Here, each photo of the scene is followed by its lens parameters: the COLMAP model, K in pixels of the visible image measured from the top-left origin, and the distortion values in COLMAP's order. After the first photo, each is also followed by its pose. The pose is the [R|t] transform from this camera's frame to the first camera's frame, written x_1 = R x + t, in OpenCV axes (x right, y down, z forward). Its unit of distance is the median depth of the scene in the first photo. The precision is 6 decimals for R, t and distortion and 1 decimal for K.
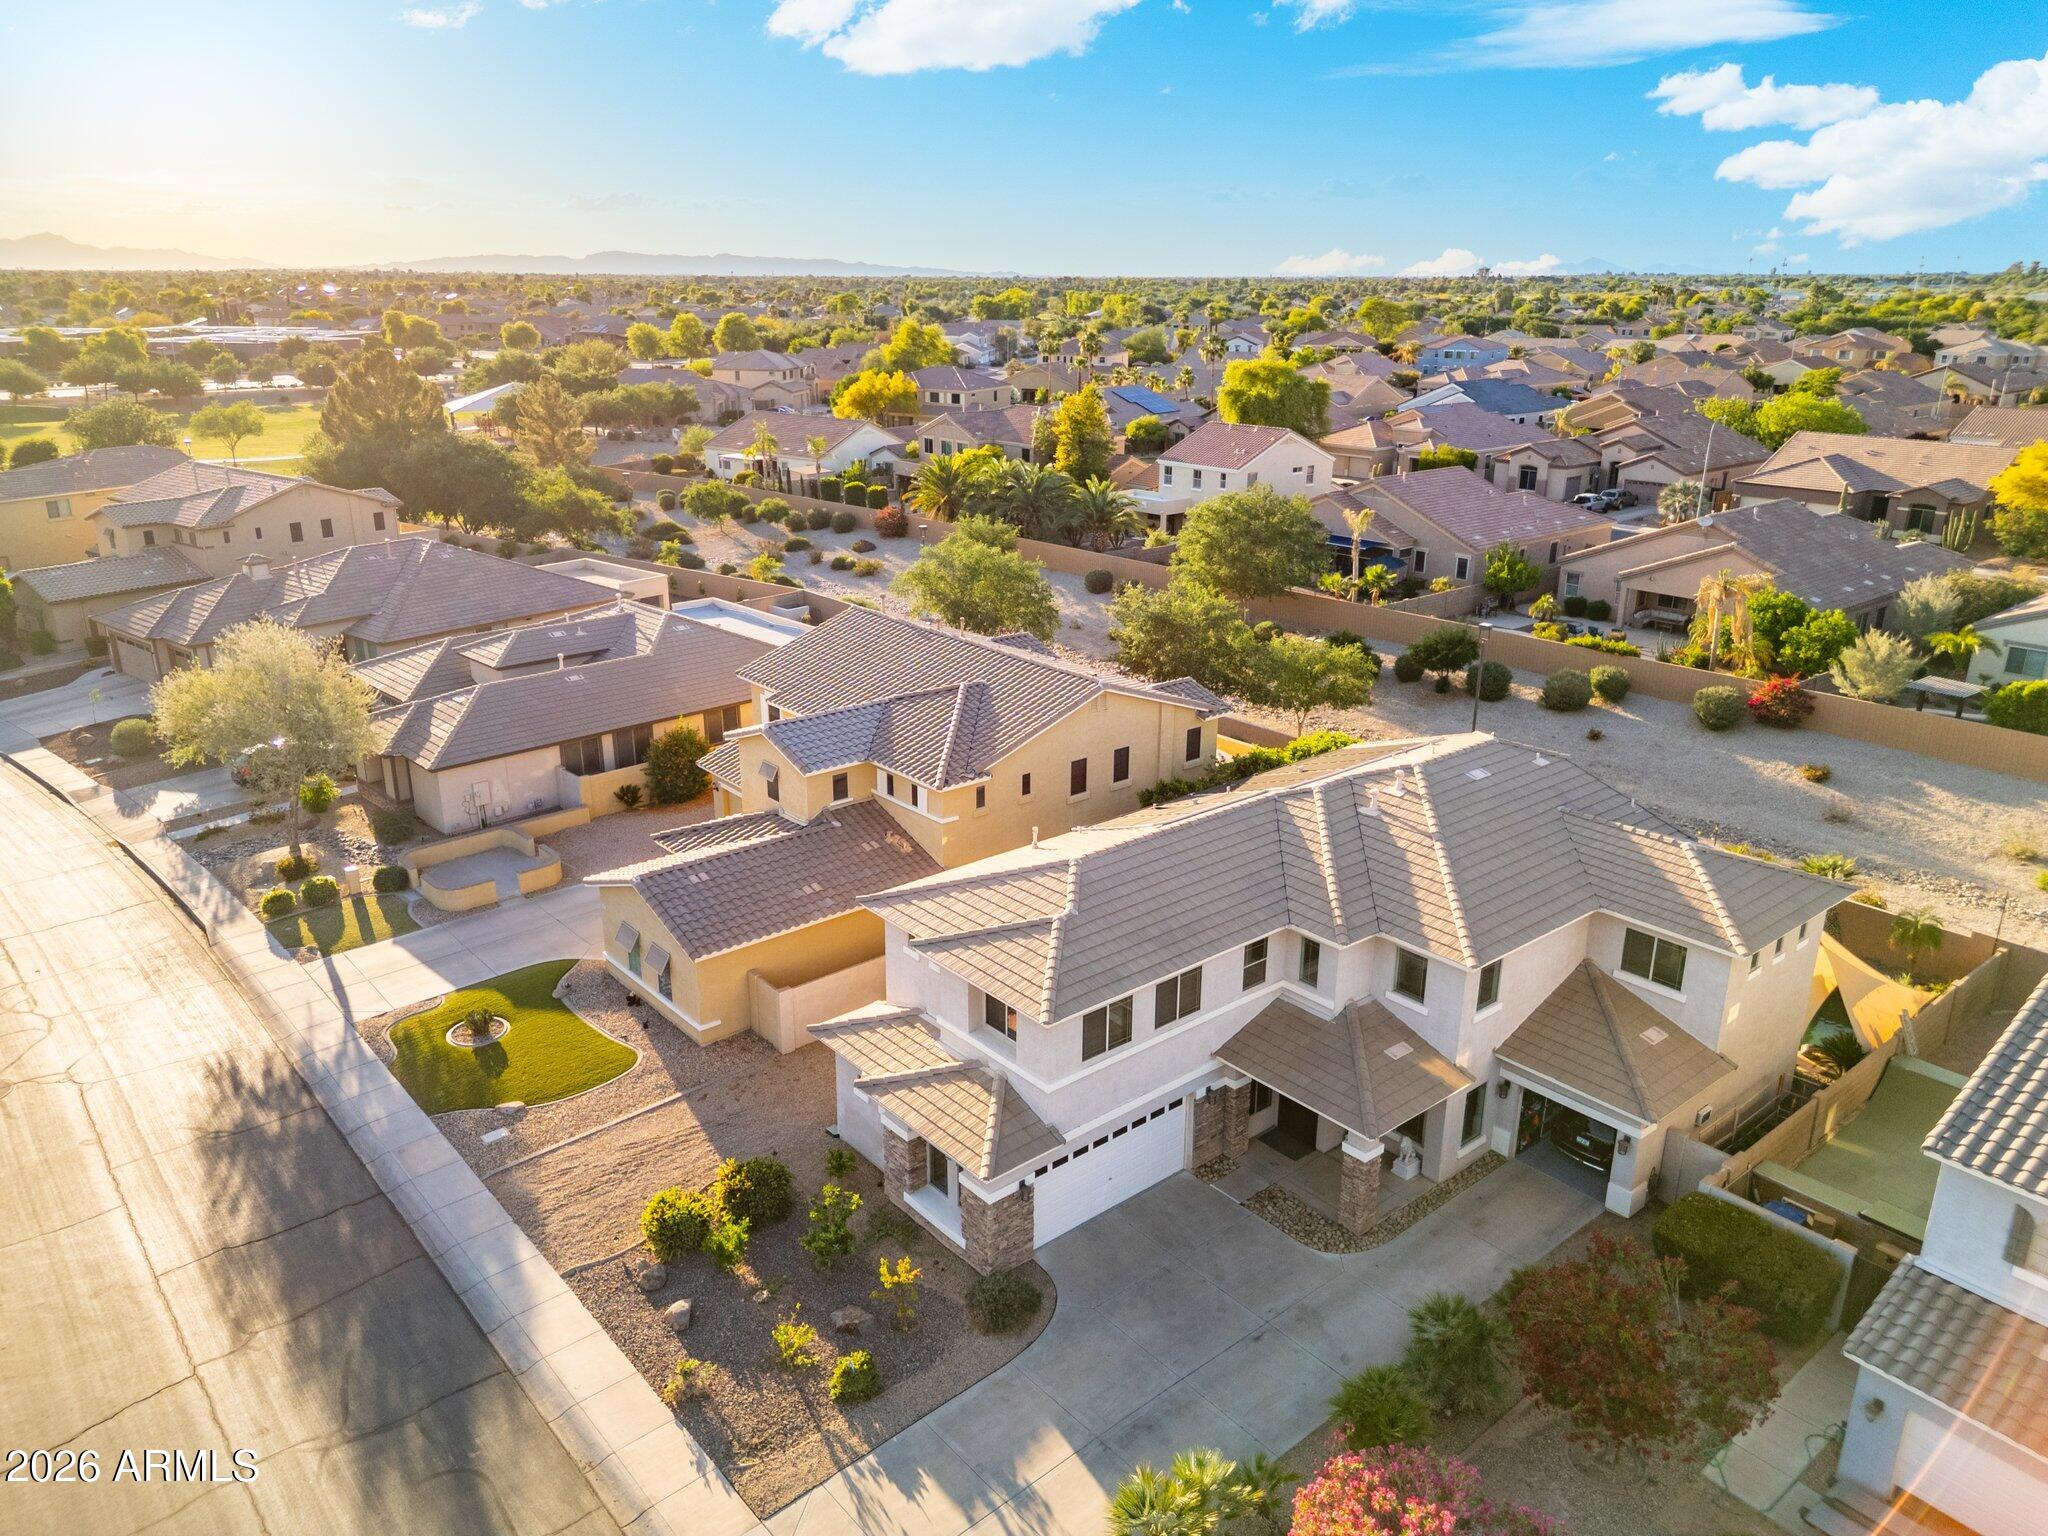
lens RADIAL K [[1429.7, 0, 1018.6], [0, 1429.7, 763.7], [0, 0, 1]] dist [0.078185, -0.087749]
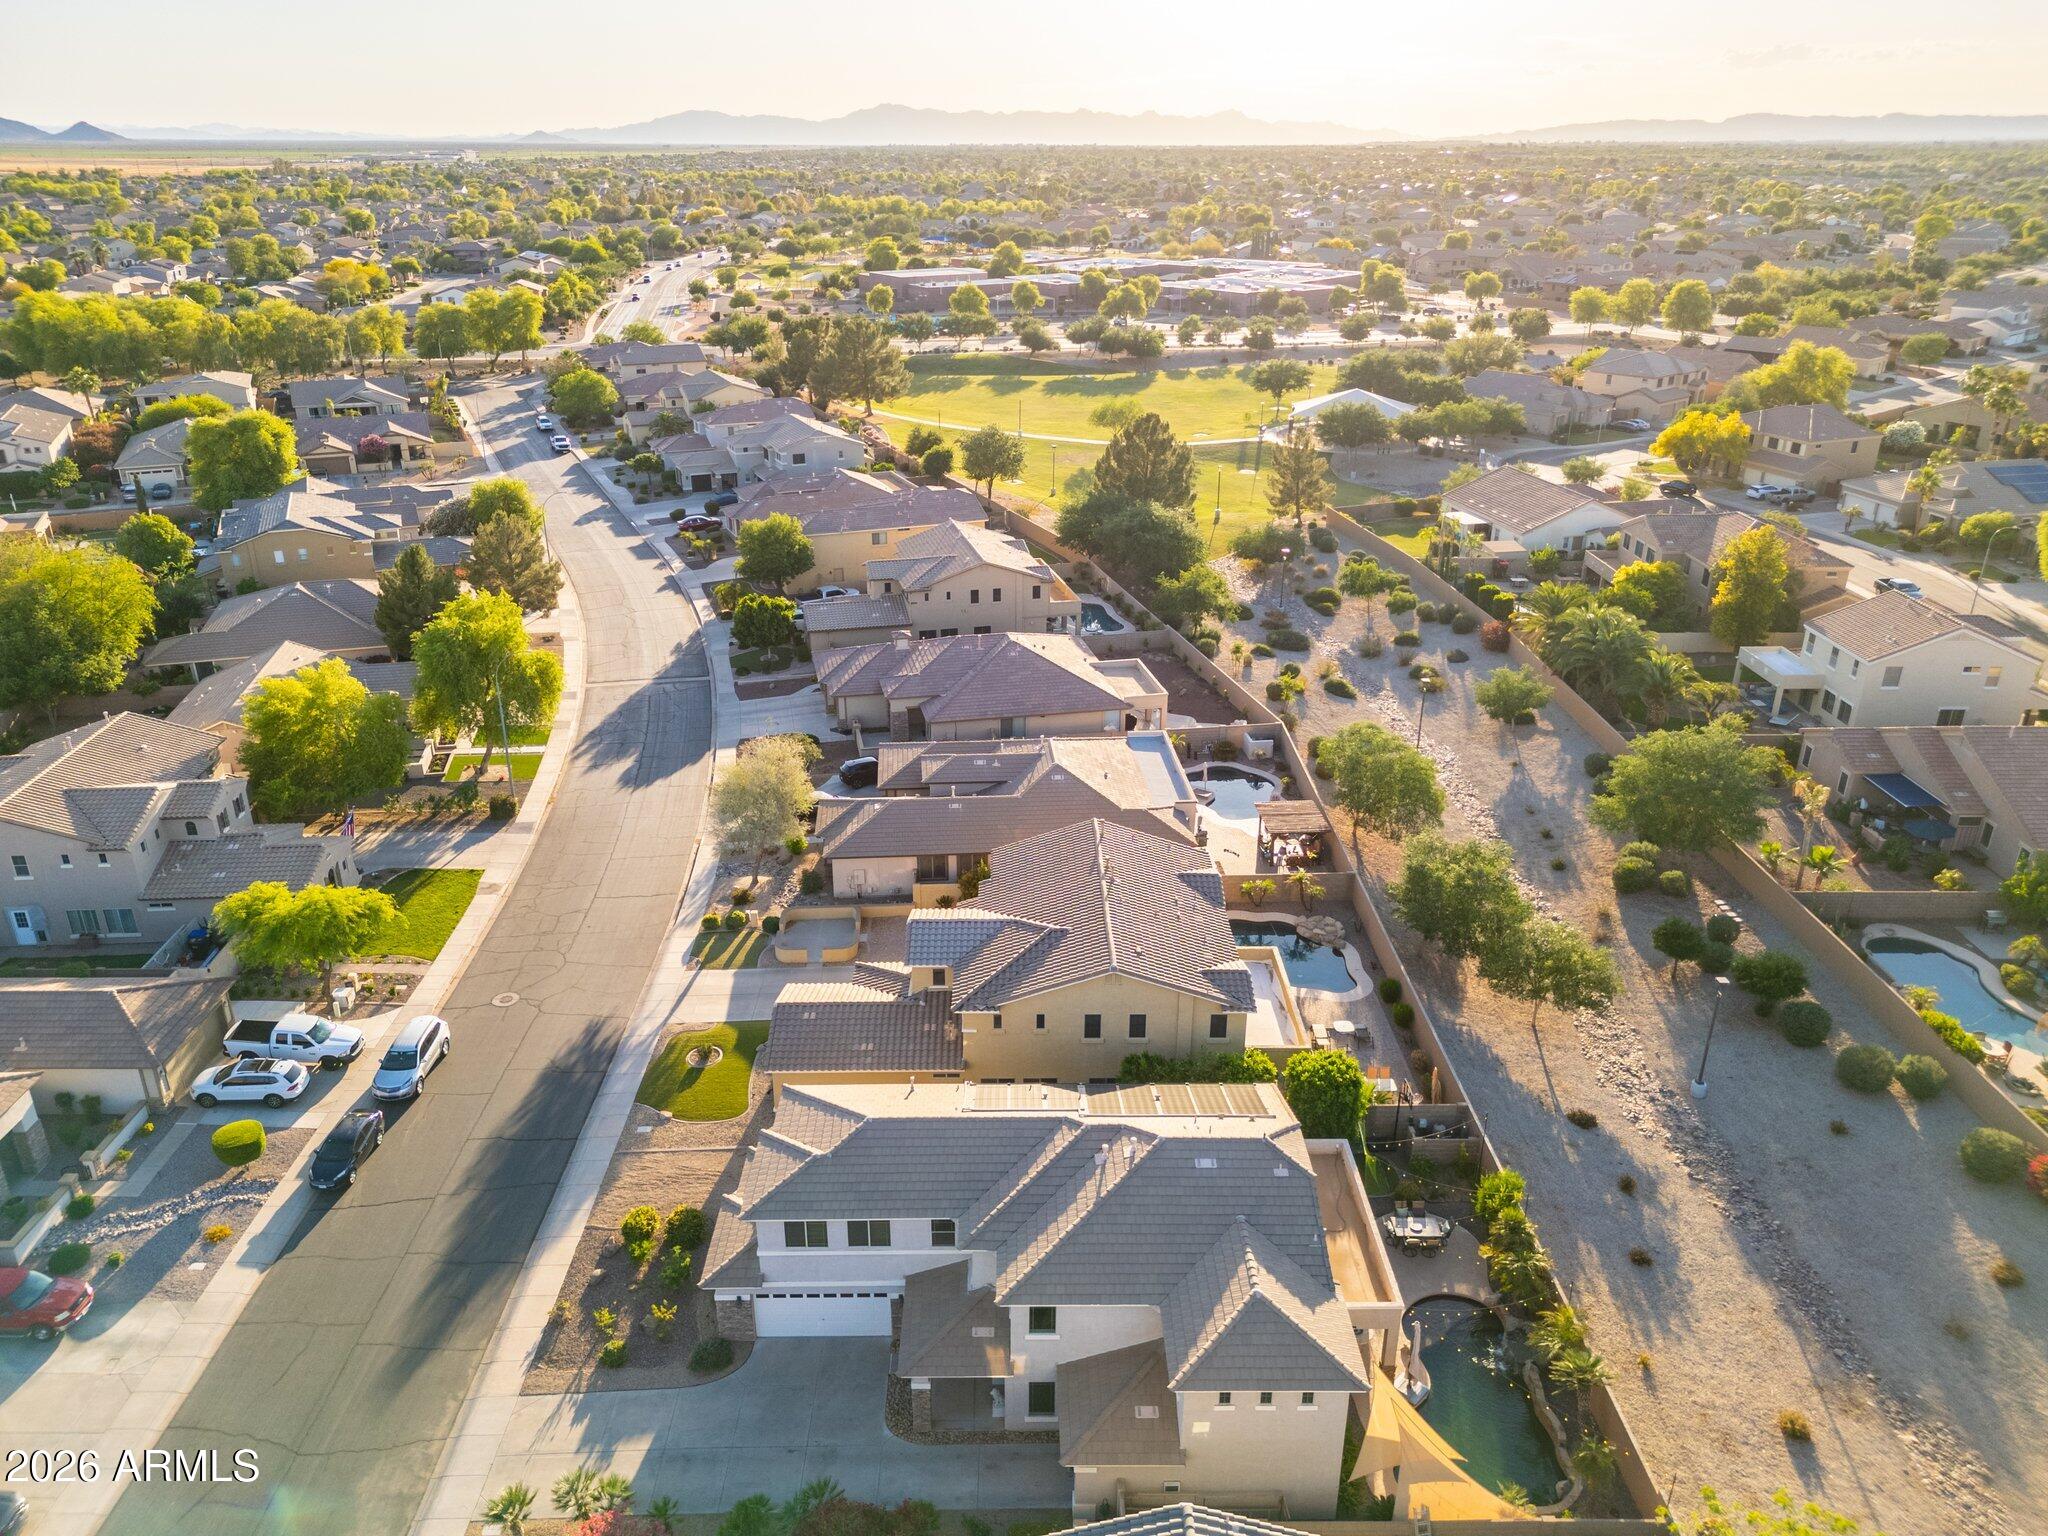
lens RADIAL K [[1429.7, 0, 1018.6], [0, 1429.7, 763.7], [0, 0, 1]] dist [0.078185, -0.087749]
pose [[0.769797, 0.247962, -0.588156, 0.966874], [-0.201770, 0.968740, 0.144332, -0.550711], [0.605559, 0.007566, 0.795764, -0.130254]]
